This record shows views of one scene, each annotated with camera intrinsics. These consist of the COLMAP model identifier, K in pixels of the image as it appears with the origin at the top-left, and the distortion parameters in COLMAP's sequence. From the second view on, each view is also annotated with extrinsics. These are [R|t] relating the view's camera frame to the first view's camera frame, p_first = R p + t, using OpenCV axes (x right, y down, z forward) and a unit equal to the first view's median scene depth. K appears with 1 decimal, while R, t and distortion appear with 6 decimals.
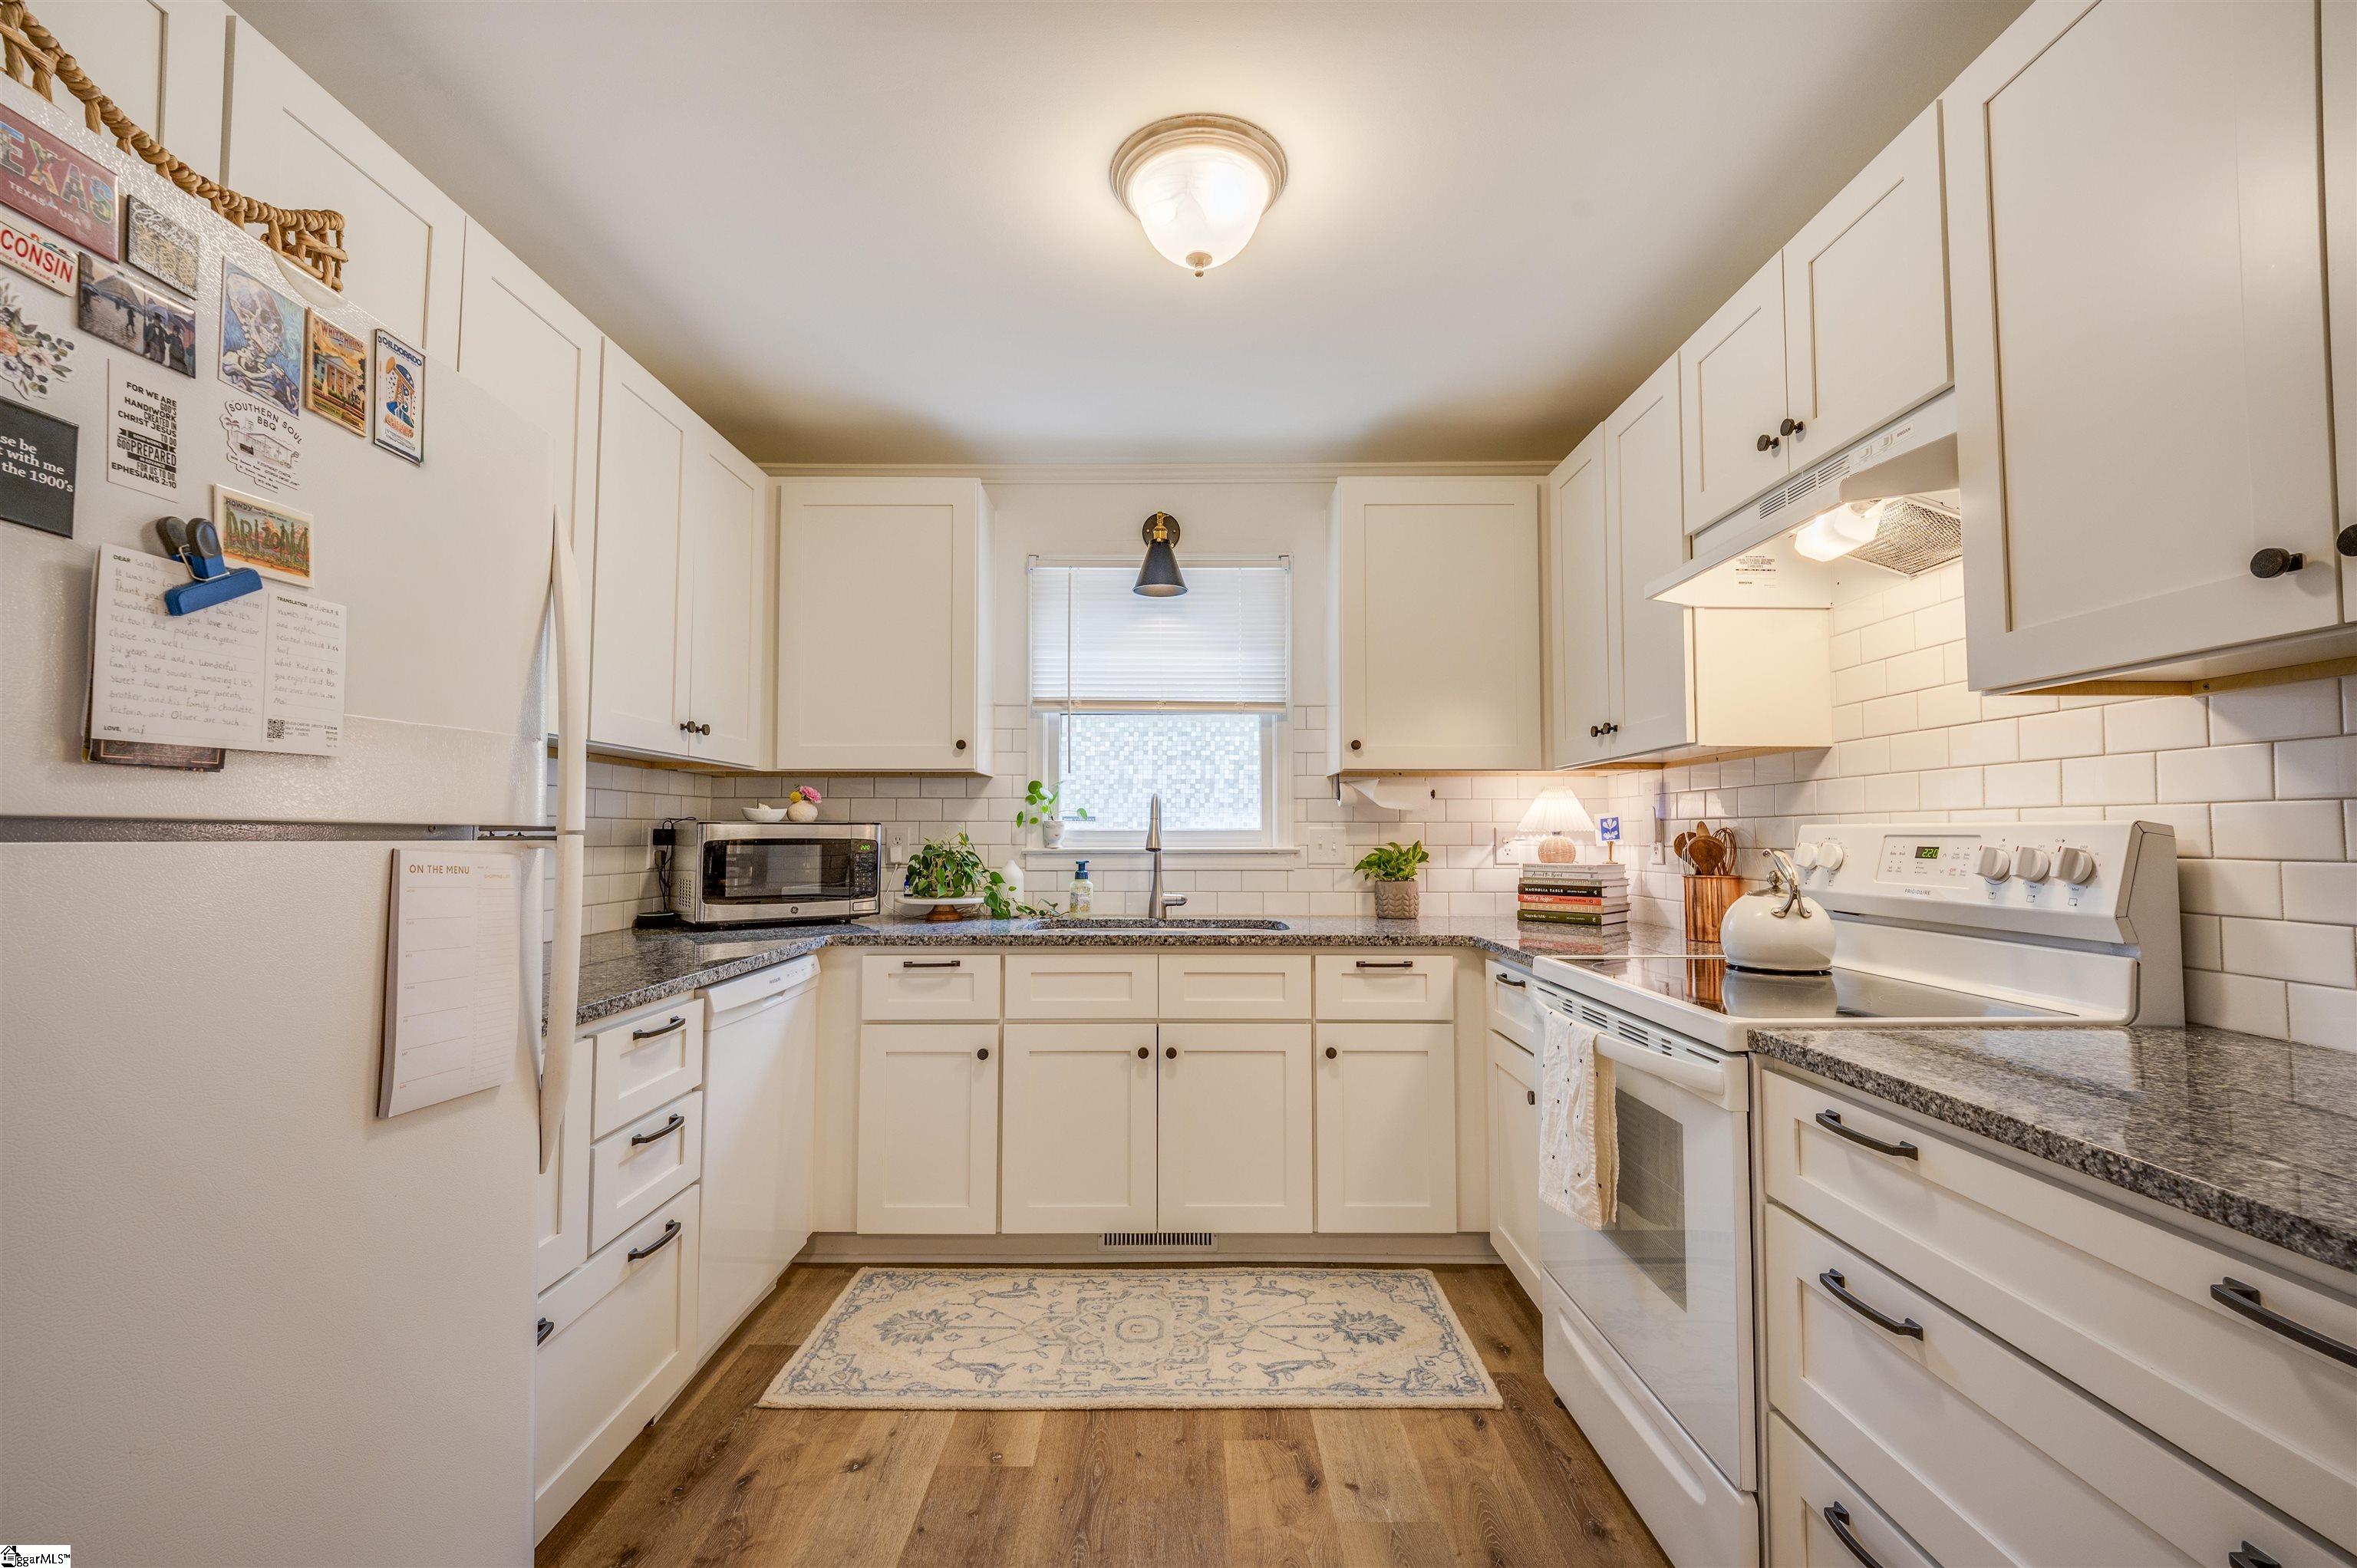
lens RADIAL K [[999.6, 0, 1166.4], [0, 999.6, 784.7], [0, 0, 1]] dist [0.029524, -0.033639]
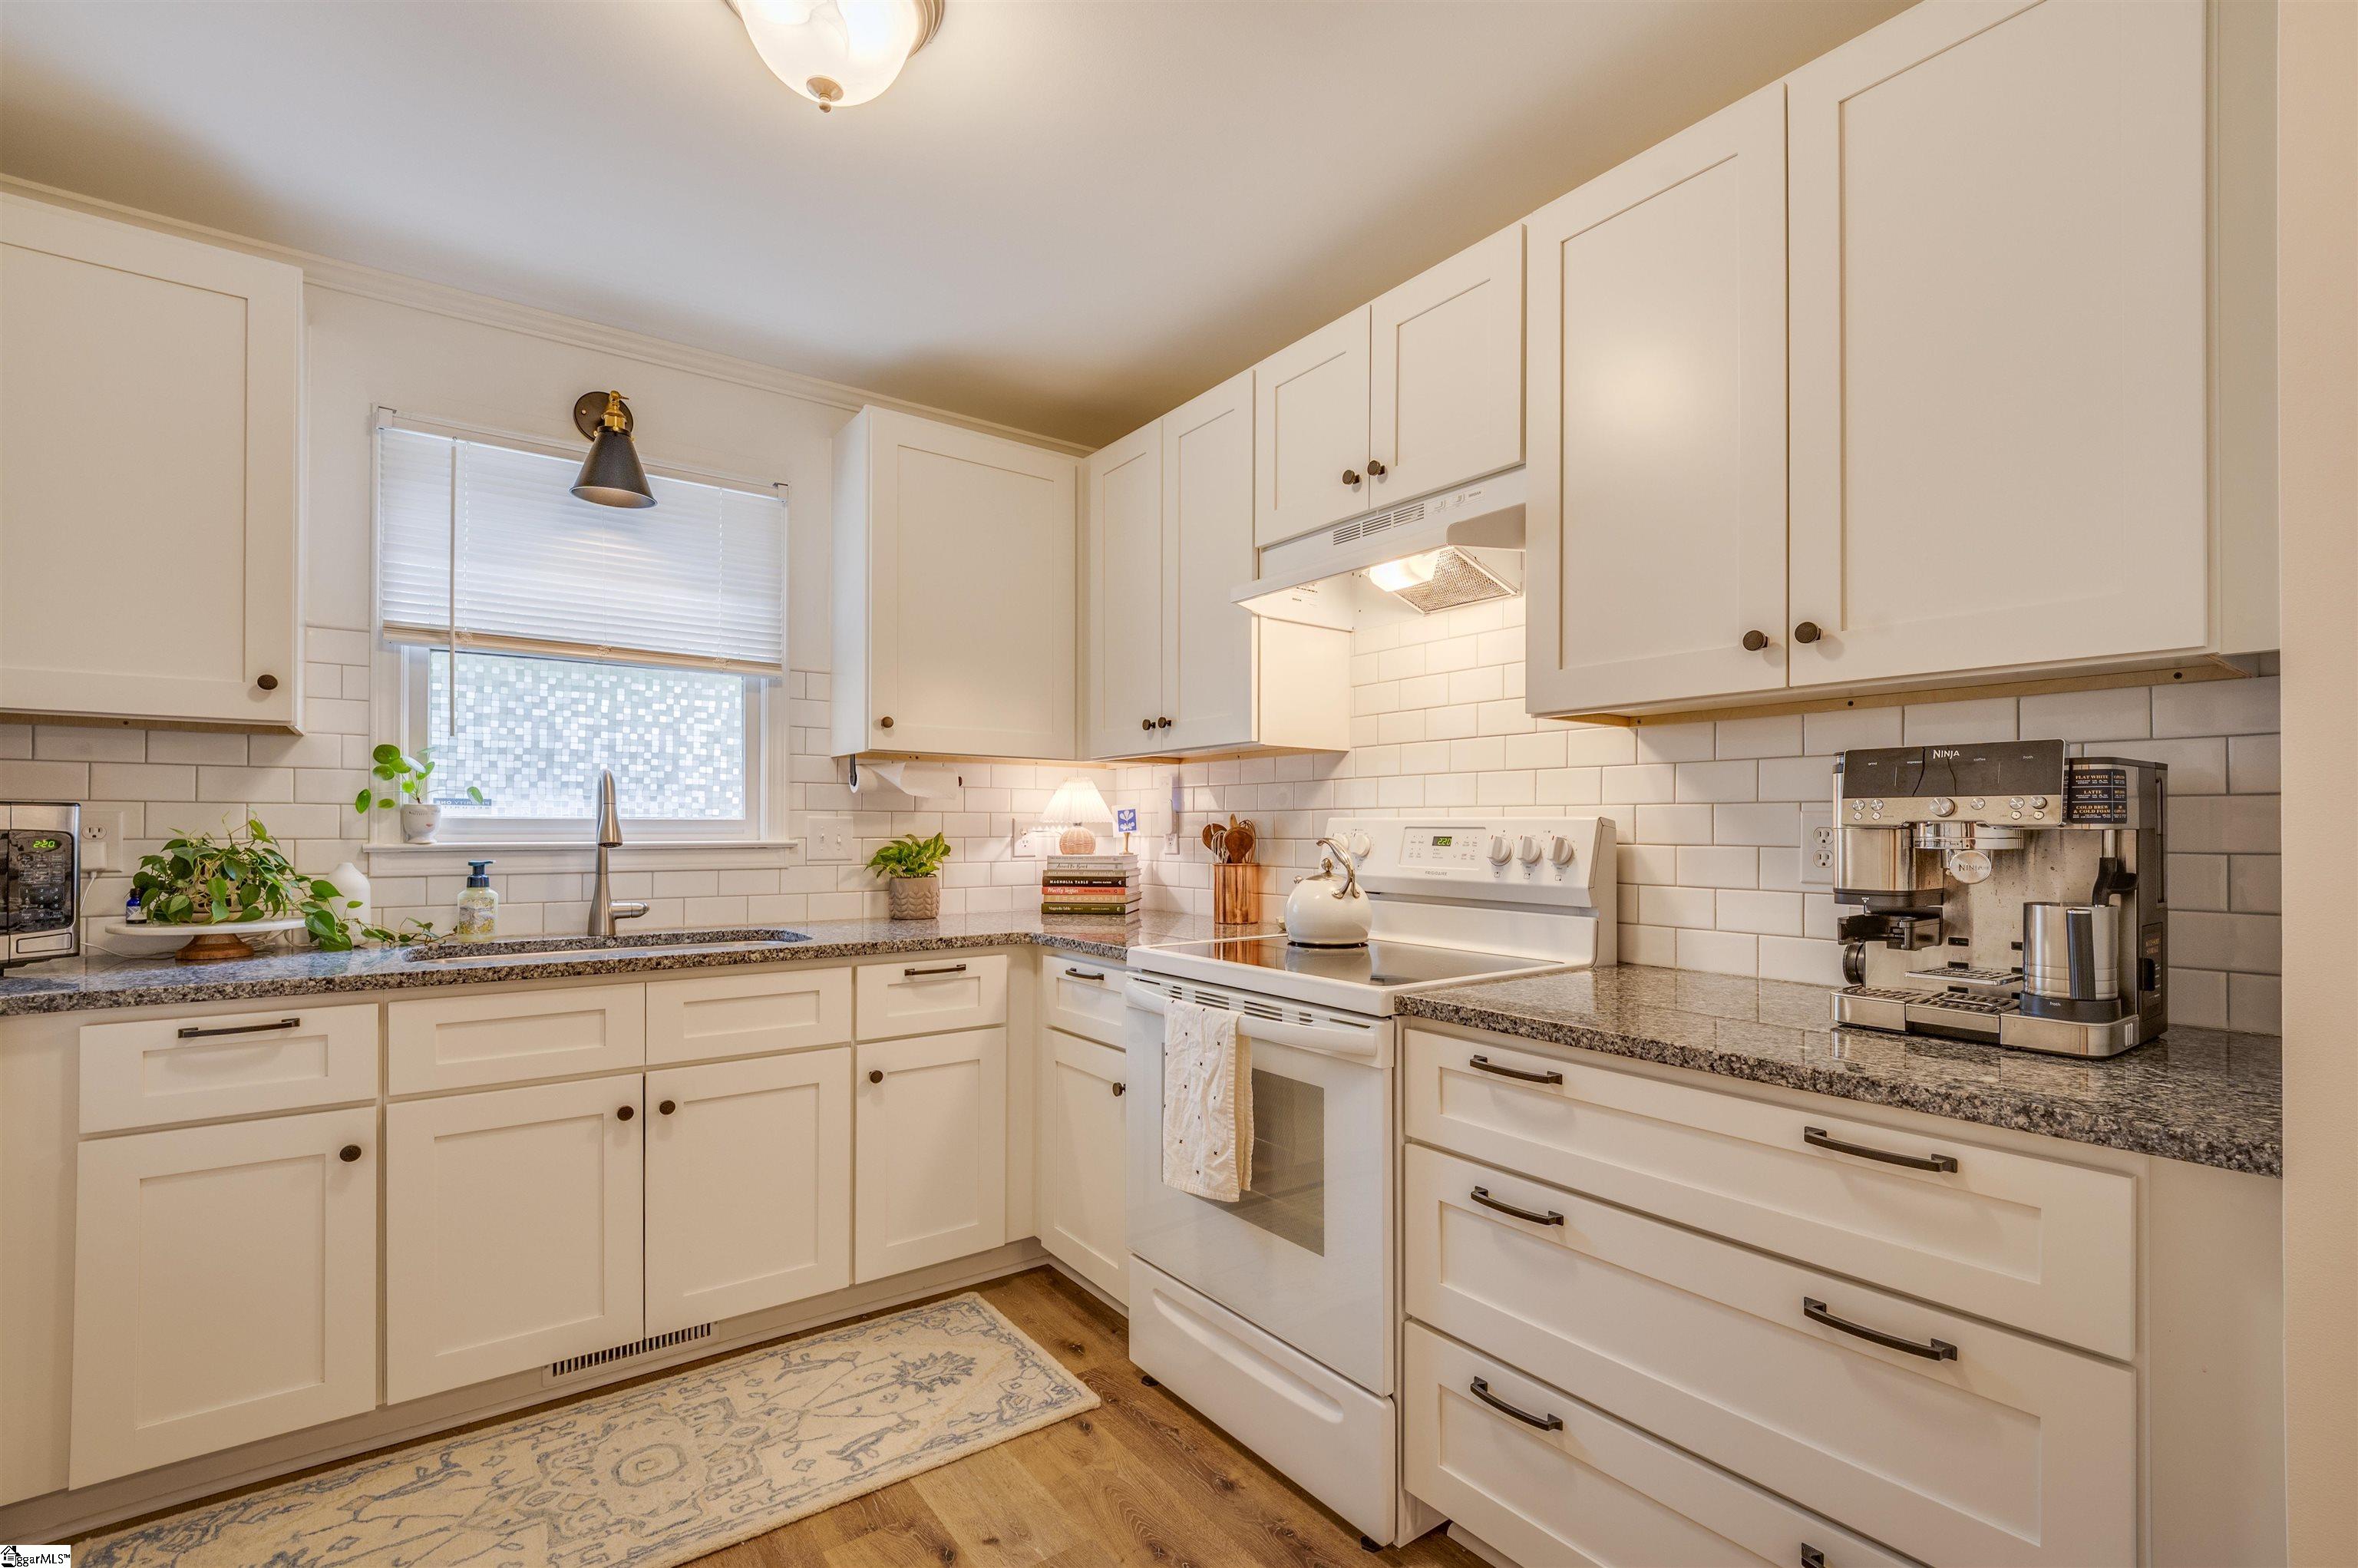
lens RADIAL K [[1088.6, 0, 1185.4], [0, 1088.6, 812.5], [0, 0, 1]] dist [0.001385, -0.001091]
pose [[0.781963, 0.010209, 0.623241, -0.214907], [-0.033984, 0.999077, 0.026274, 0.005482], [-0.622397, -0.041725, 0.781588, 0.106399]]
